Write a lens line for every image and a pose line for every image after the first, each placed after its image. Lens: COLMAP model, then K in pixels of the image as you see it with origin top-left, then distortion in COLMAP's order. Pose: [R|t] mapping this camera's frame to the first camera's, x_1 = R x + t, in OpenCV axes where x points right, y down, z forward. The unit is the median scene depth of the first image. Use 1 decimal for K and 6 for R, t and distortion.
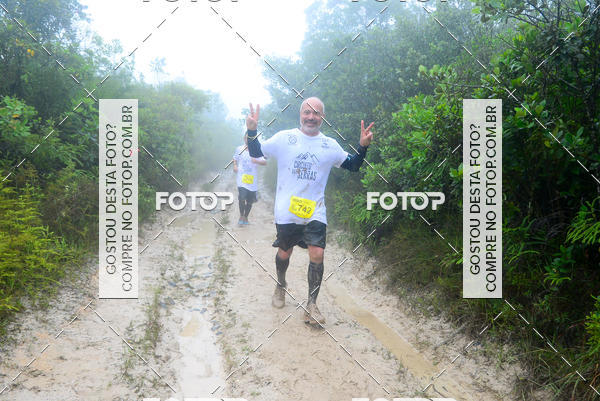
lens RADIAL K [[539.8, 0, 309.1], [0, 539.8, 209.7], [0, 0, 1]] dist [-0.078275, 0.140763]
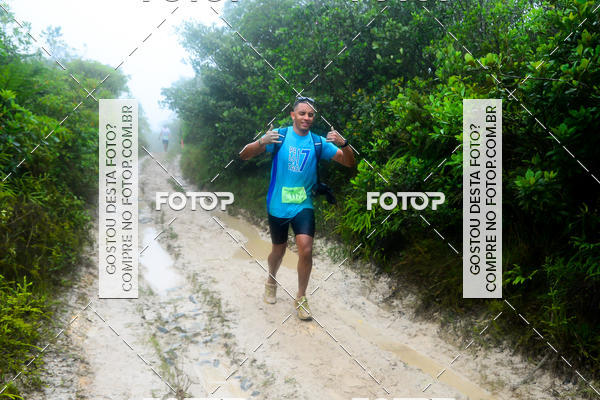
lens RADIAL K [[639.8, 0, 310.1], [0, 639.8, 210.6], [0, 0, 1]] dist [-0.040767, 0.187692]
pose [[0.988155, -0.050293, 0.144987, -0.168018], [0.047694, 0.998634, 0.021348, -0.047655], [-0.145862, -0.014180, 0.989203, 0.035390]]
